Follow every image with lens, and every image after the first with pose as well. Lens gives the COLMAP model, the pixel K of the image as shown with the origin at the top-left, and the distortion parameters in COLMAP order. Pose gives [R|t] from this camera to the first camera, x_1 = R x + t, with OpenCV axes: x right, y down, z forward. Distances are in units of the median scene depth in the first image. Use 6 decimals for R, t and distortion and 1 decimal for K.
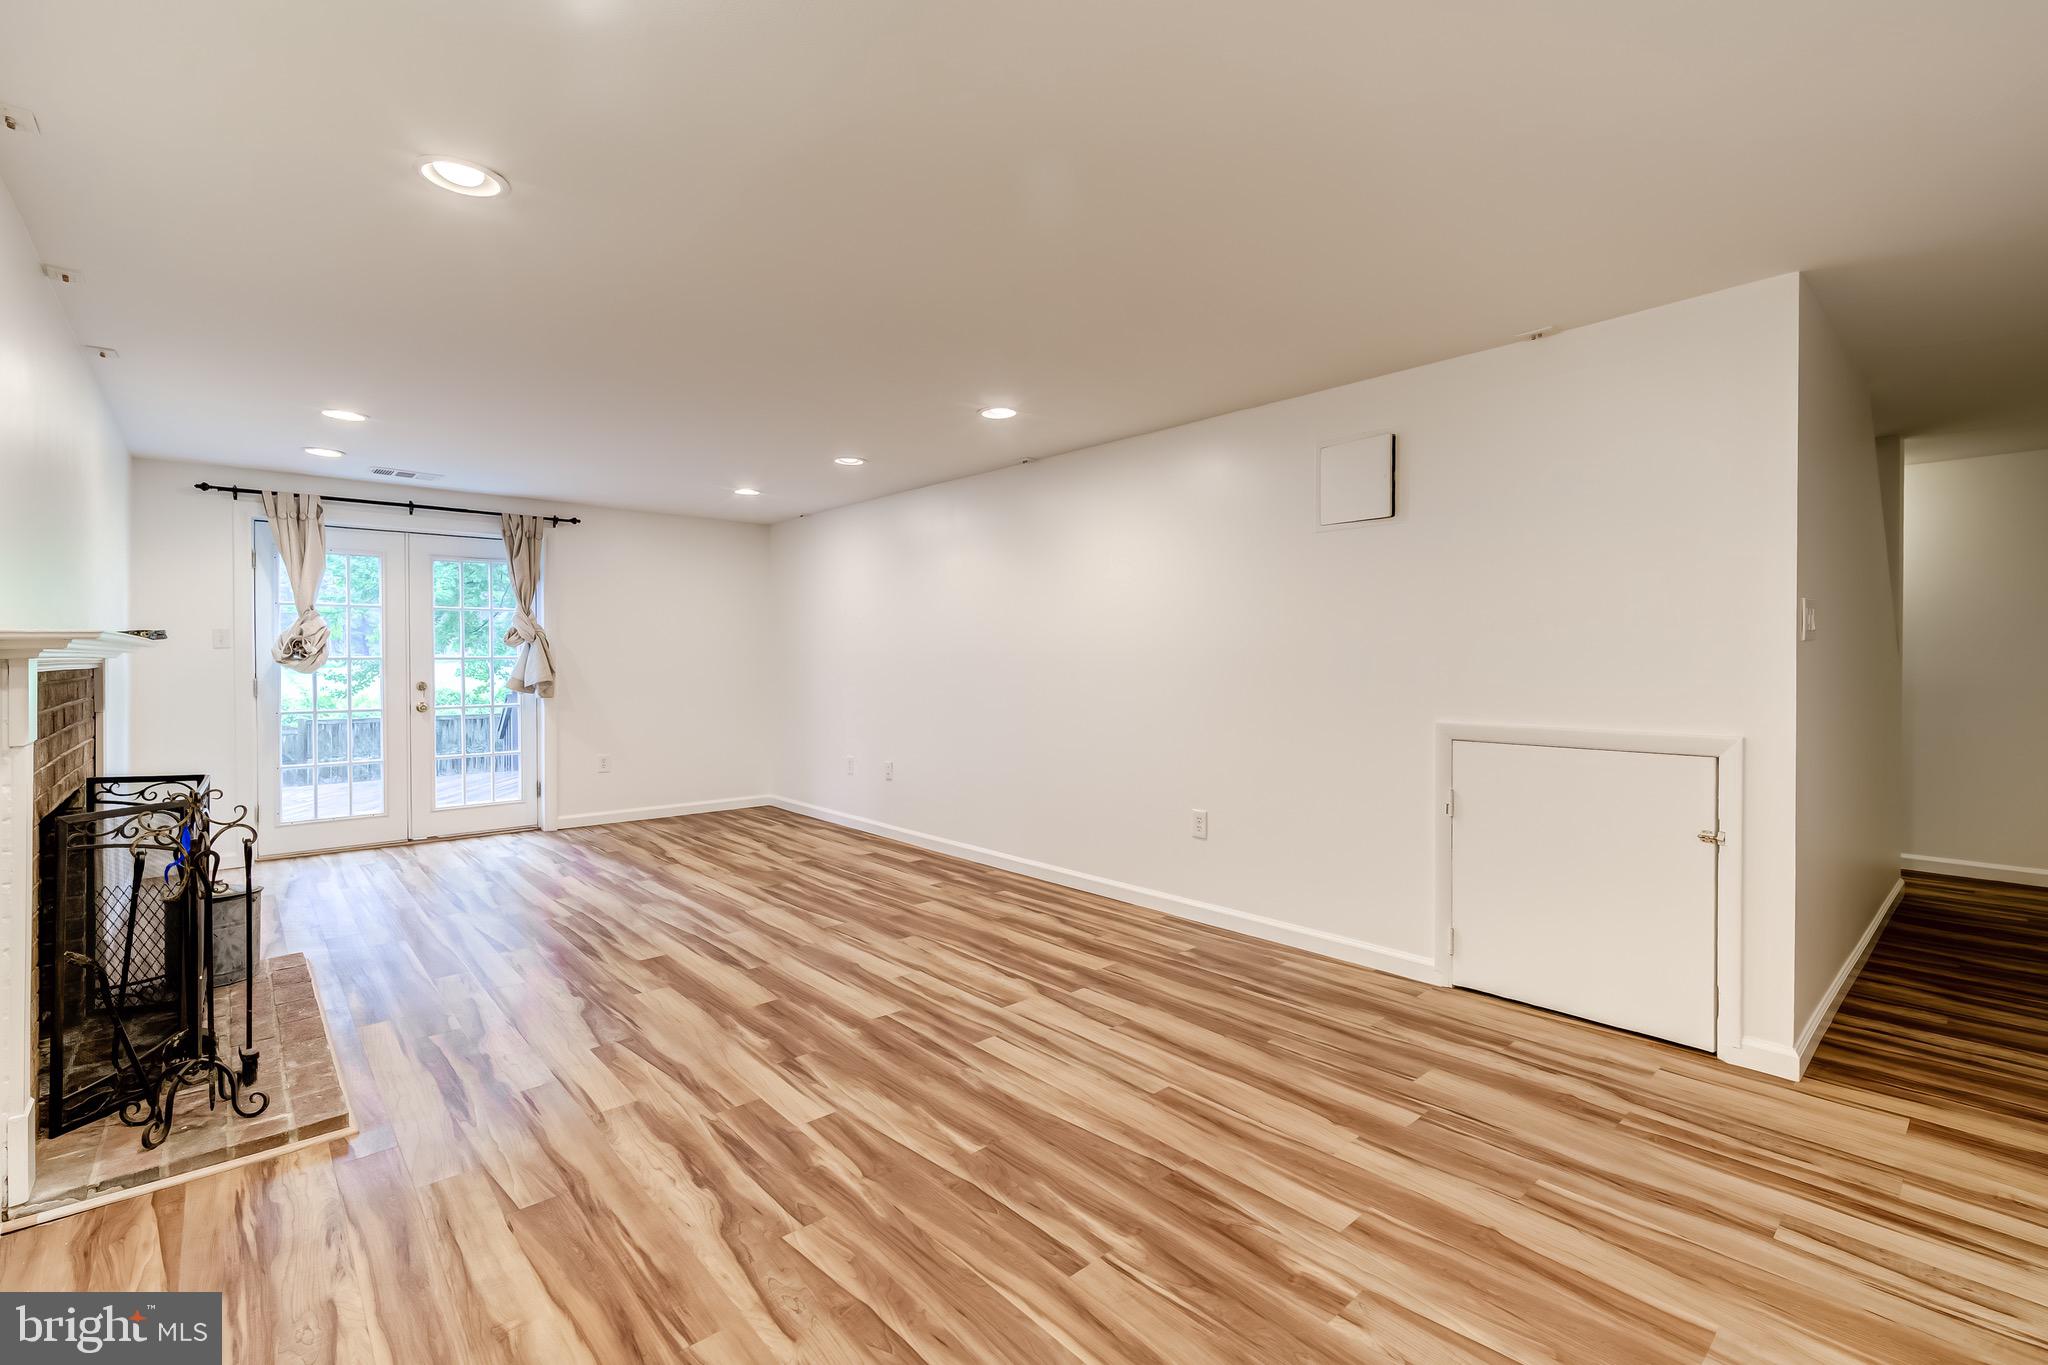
lens RADIAL K [[909.3, 0, 1034.6], [0, 909.3, 664.3], [0, 0, 1]] dist [0.001659, 0.000163]
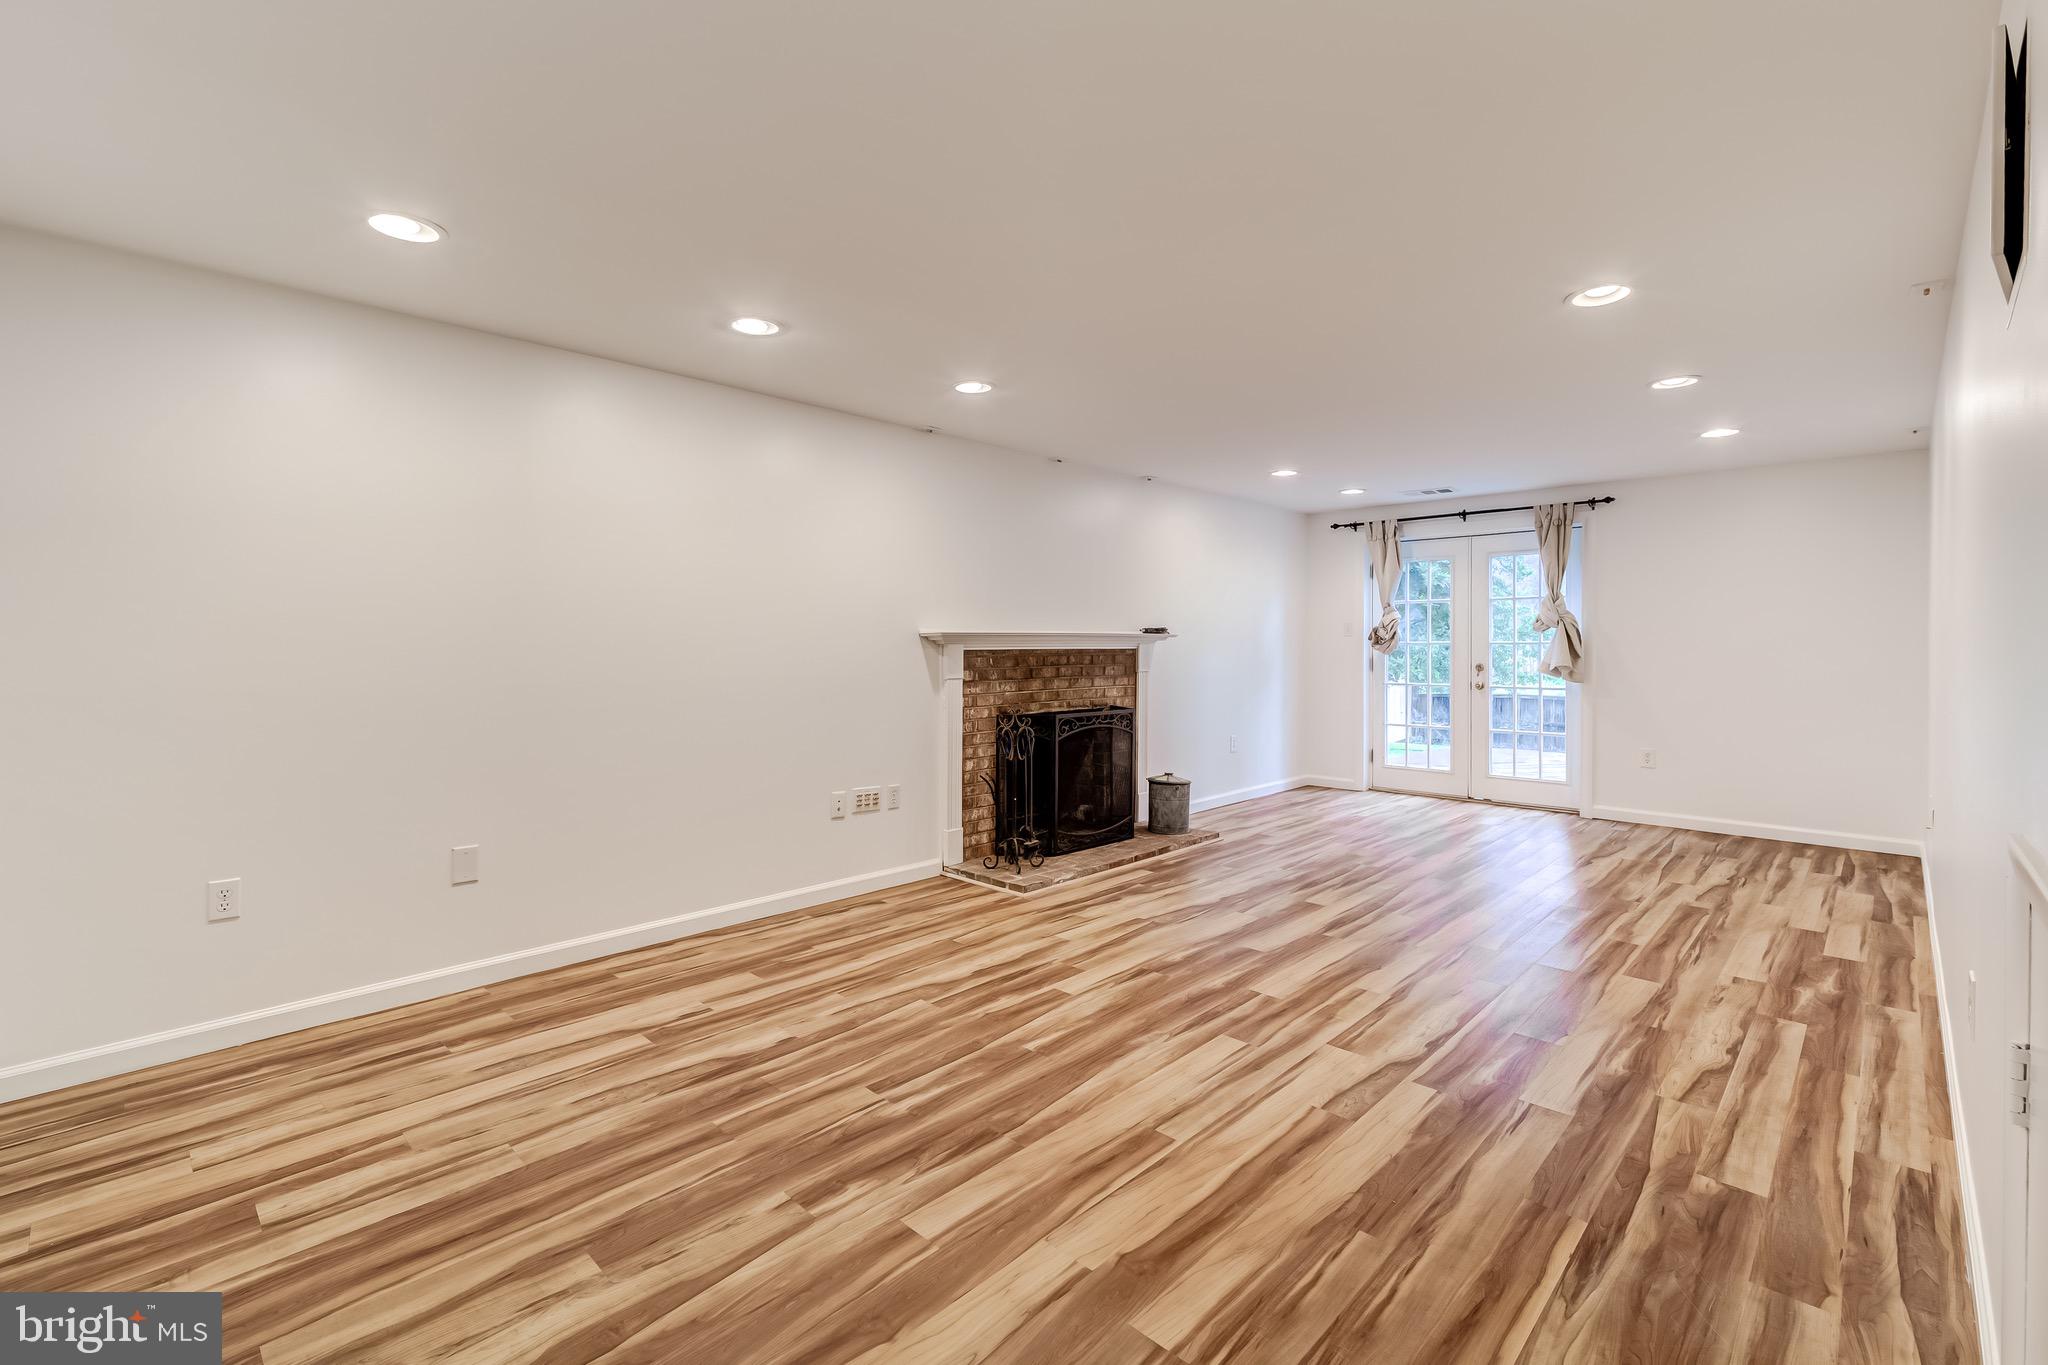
lens RADIAL K [[909.3, 0, 1034.6], [0, 909.3, 664.3], [0, 0, 1]] dist [0.001659, 0.000163]
pose [[0.059069, 0.024118, -0.997963, 0.851185], [-0.005103, 0.999702, 0.023858, -0.008808], [0.998241, 0.003683, 0.059175, 0.694359]]
